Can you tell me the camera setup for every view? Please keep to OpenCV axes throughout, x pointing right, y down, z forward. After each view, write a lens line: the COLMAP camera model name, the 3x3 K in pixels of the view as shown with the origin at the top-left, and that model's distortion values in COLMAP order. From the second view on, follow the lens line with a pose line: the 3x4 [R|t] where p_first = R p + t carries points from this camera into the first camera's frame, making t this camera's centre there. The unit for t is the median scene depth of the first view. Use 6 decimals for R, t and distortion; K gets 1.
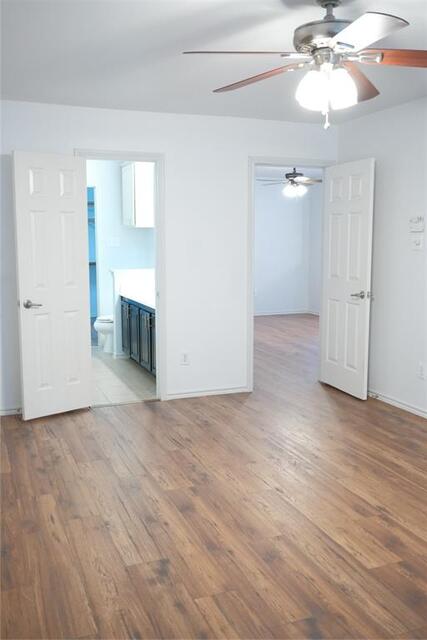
lens RADIAL K [[609.5, 0, 211.6], [0, 609.5, 318.7], [0, 0, 1]] dist [-0.010079, 0.000000]
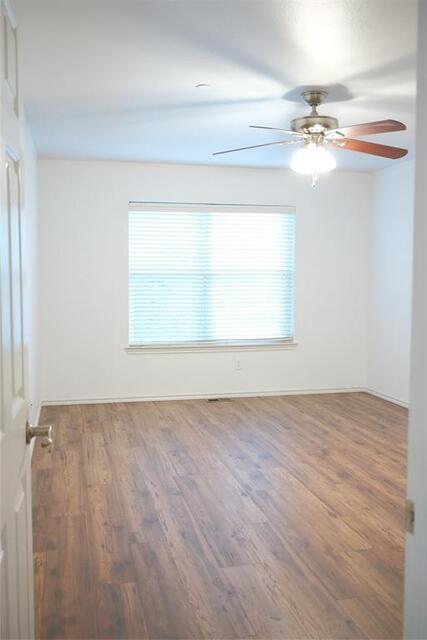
lens RADIAL K [[609.5, 0, 212.4], [0, 609.5, 319.8], [0, 0, 1]] dist [-0.010079, 0.000000]
pose [[-0.990088, -0.010235, 0.140072, 0.162019], [0.019177, 0.978148, 0.207025, -0.225413], [-0.139130, 0.207659, -0.968256, 1.835056]]
